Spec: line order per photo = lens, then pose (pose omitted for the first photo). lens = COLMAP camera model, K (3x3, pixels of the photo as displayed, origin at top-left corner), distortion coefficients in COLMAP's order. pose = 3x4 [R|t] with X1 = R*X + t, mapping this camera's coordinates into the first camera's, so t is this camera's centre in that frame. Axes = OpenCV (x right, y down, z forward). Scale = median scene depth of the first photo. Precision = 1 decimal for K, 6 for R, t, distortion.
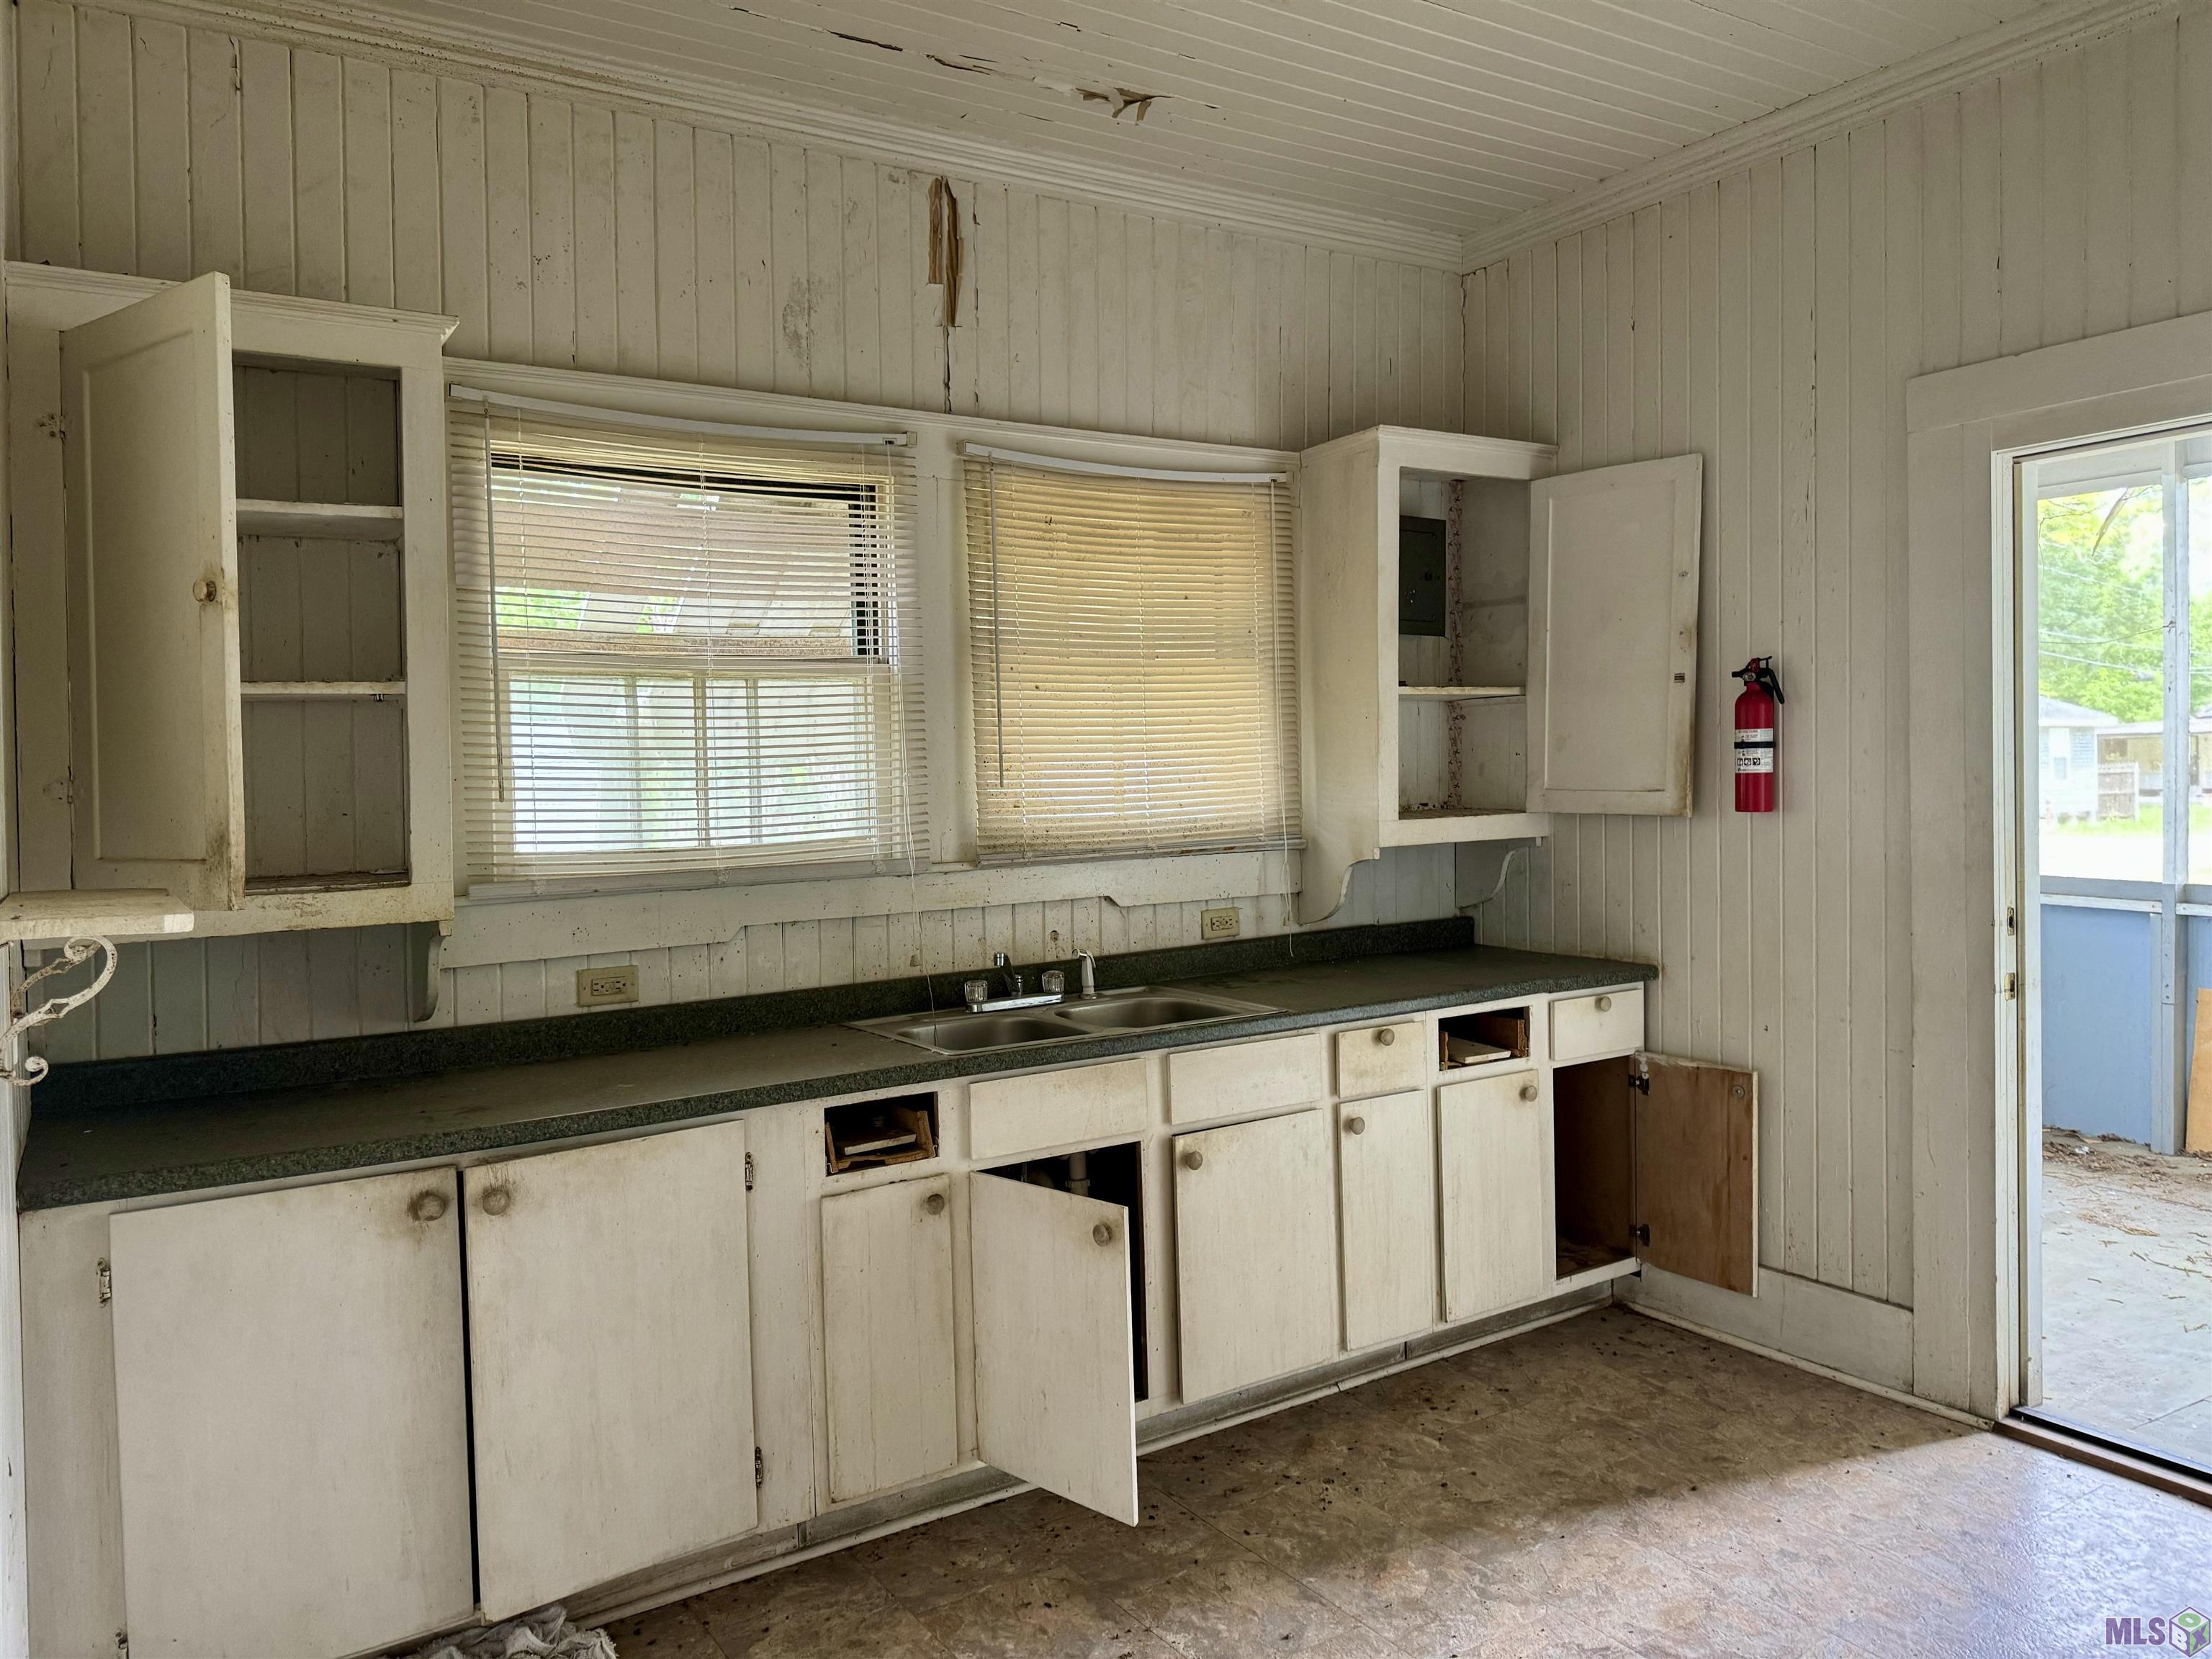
lens RADIAL K [[1574.3, 0, 1097.4], [0, 1574.3, 808.5], [0, 0, 1]] dist [0.129608, -0.193043]
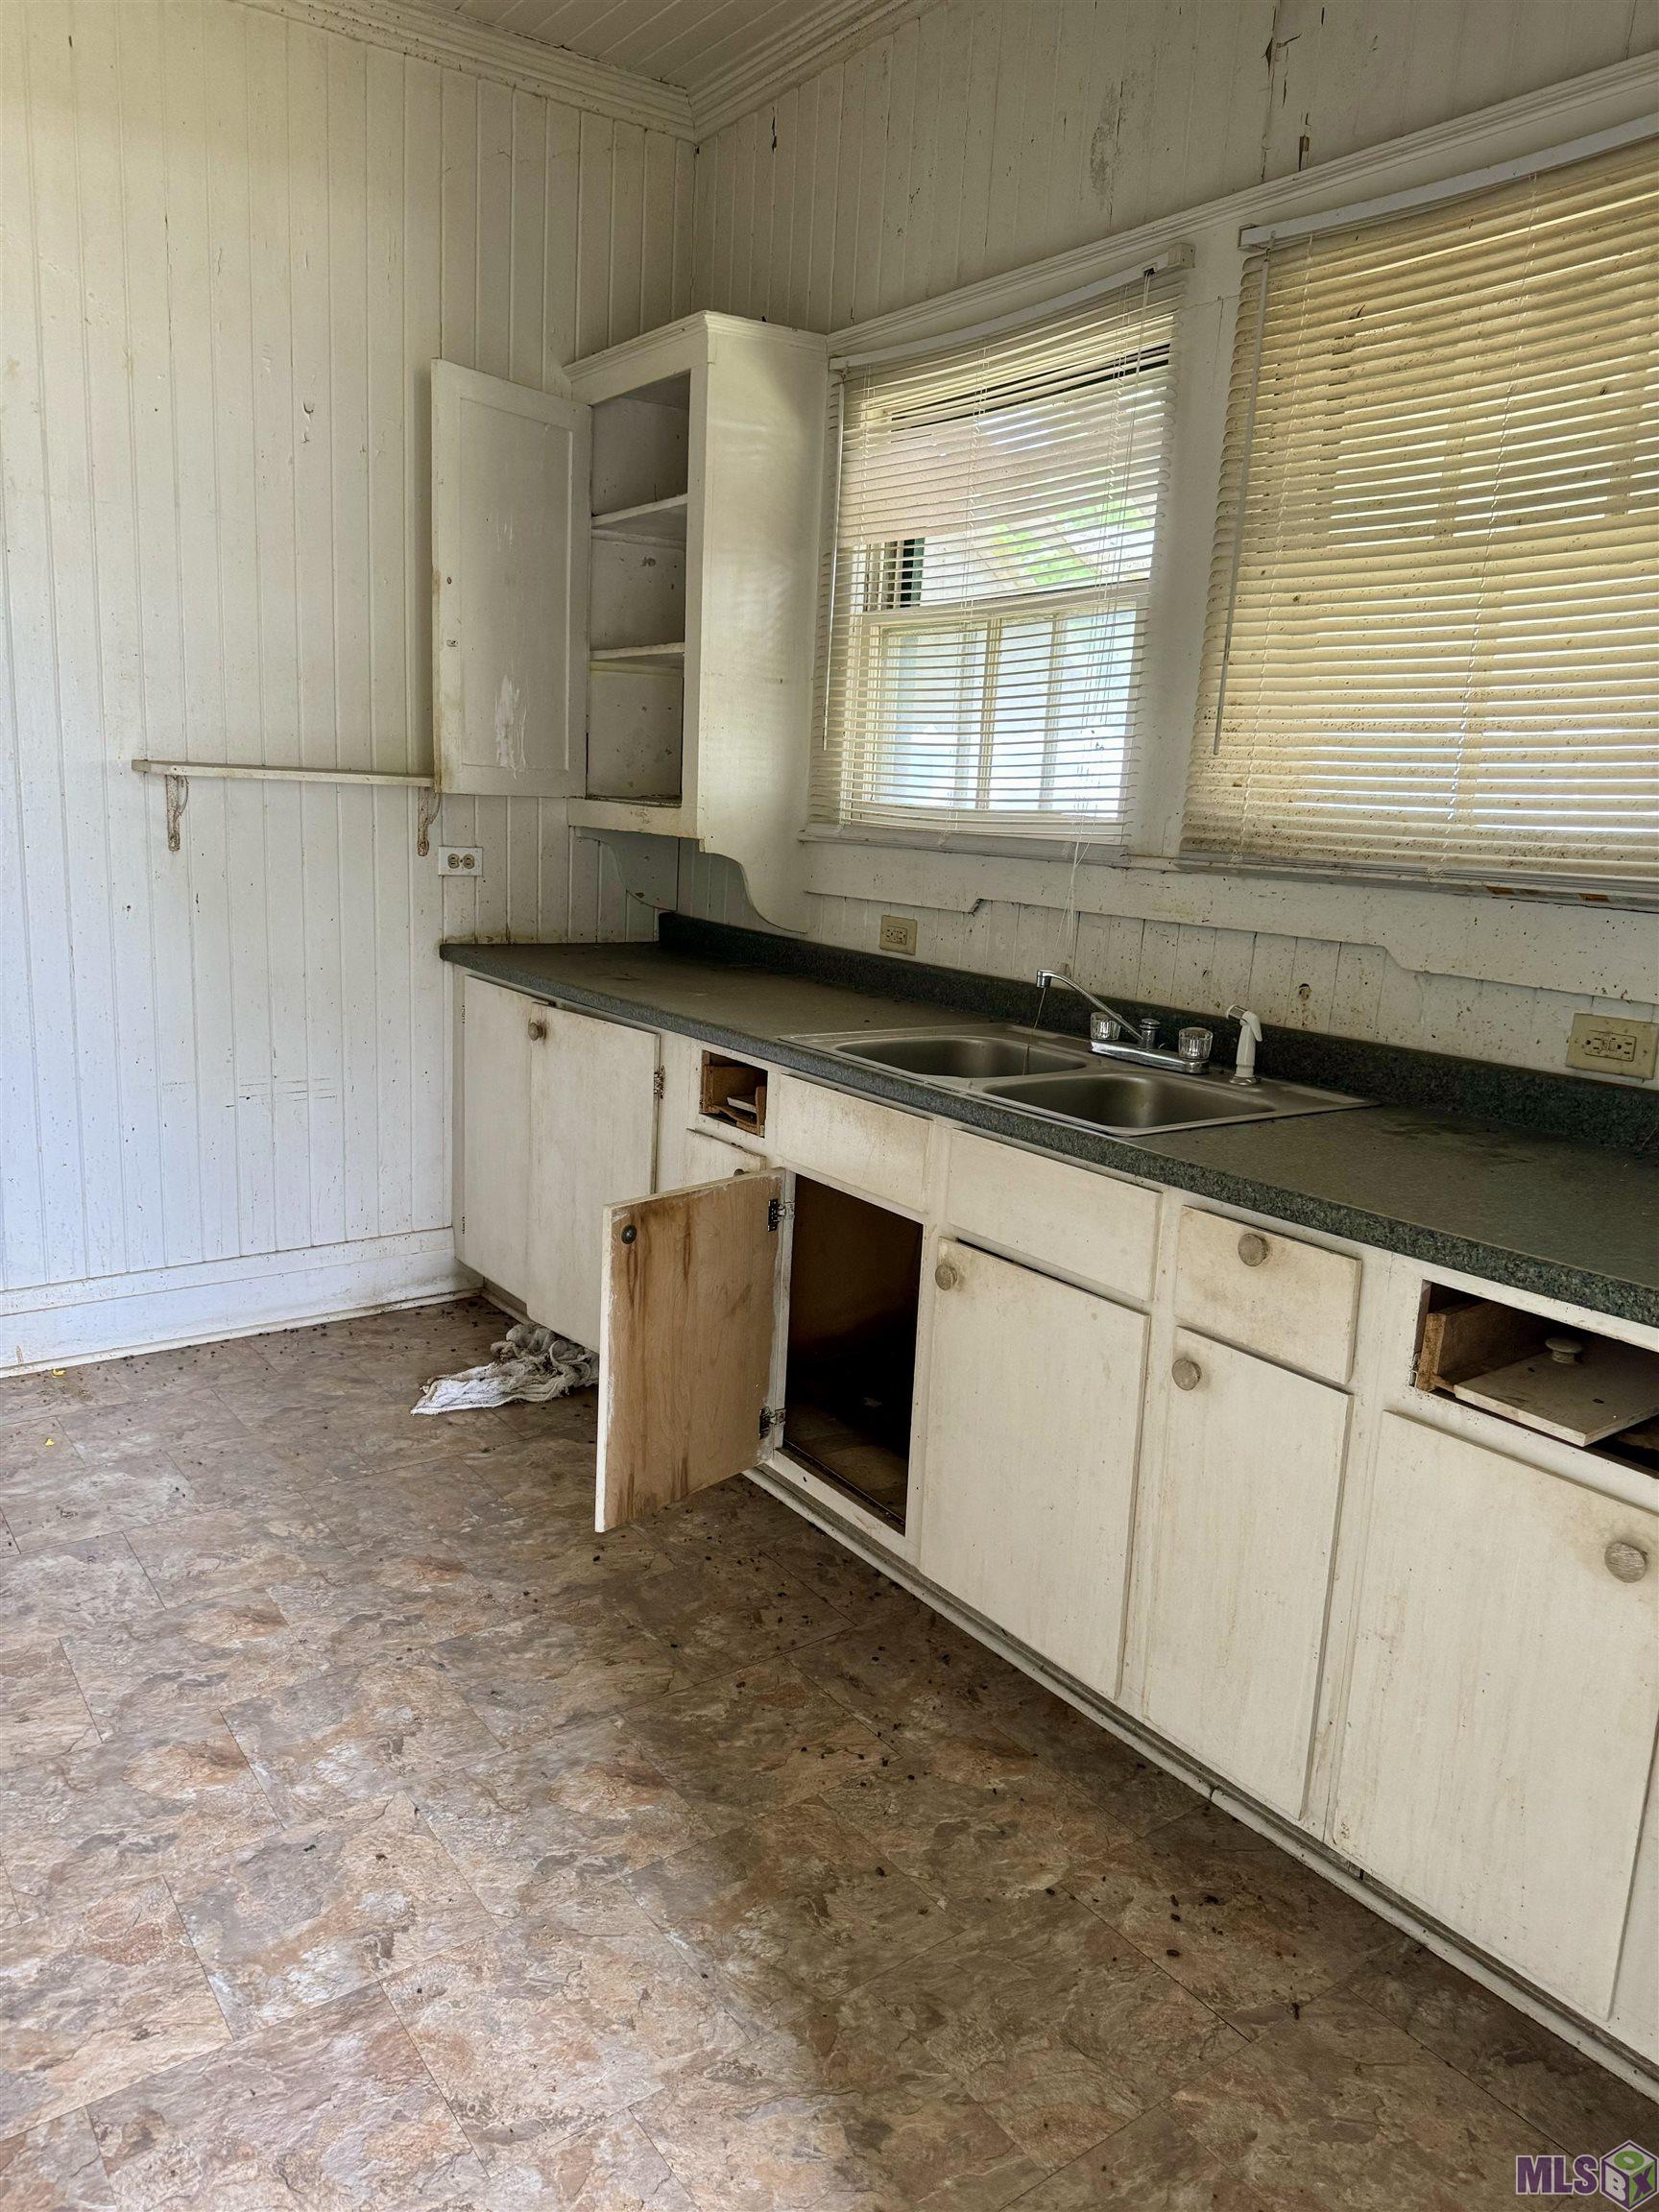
lens RADIAL K [[1562.9, 0, 829.5], [0, 1562.9, 1106.0], [0, 0, 1]] dist [0.092417, -0.140389]
pose [[0.044174, 0.230411, -0.972090, 0.654835], [-0.068632, 0.971441, 0.227138, -0.009883], [0.996664, 0.056683, 0.058726, 0.807425]]
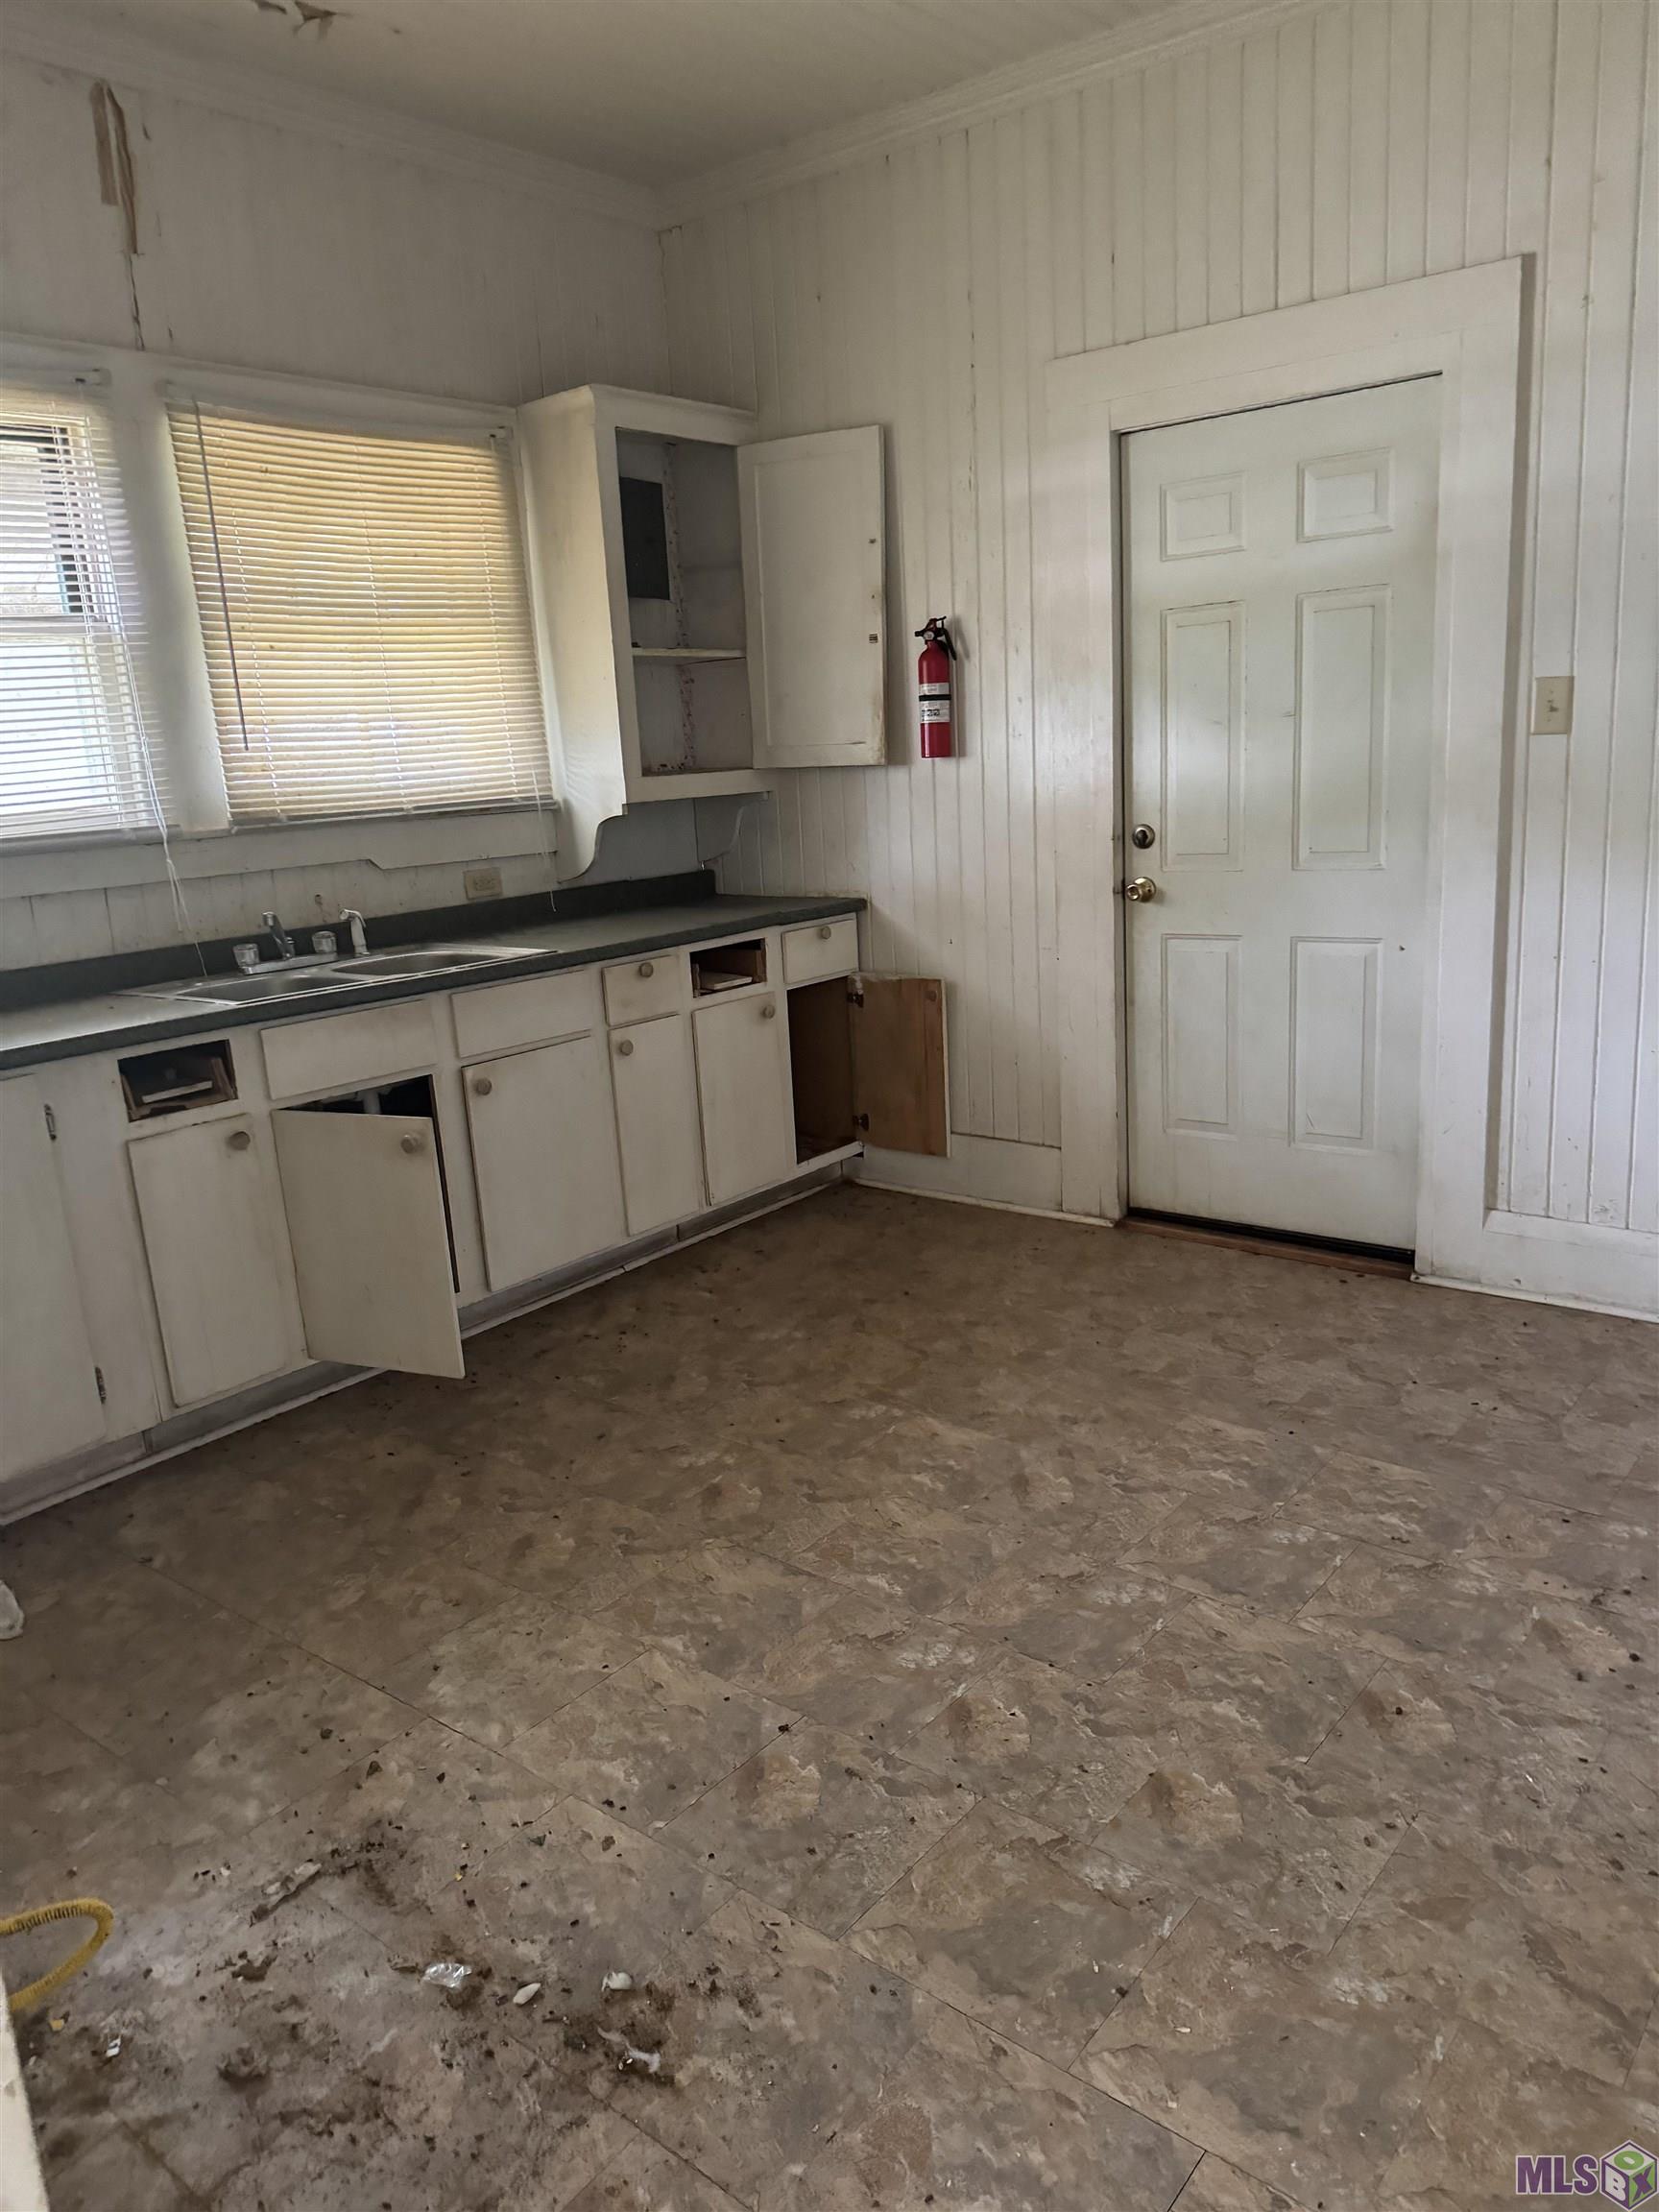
lens RADIAL K [[1556.4, 0, 870.4], [0, 1556.4, 1121.4], [0, 0, 1]] dist [0.083665, -0.126265]
pose [[0.942719, -0.105516, 0.316460, -0.029236], [0.042018, 0.978660, 0.201142, 0.032415], [-0.330931, -0.176324, 0.927036, -0.102008]]
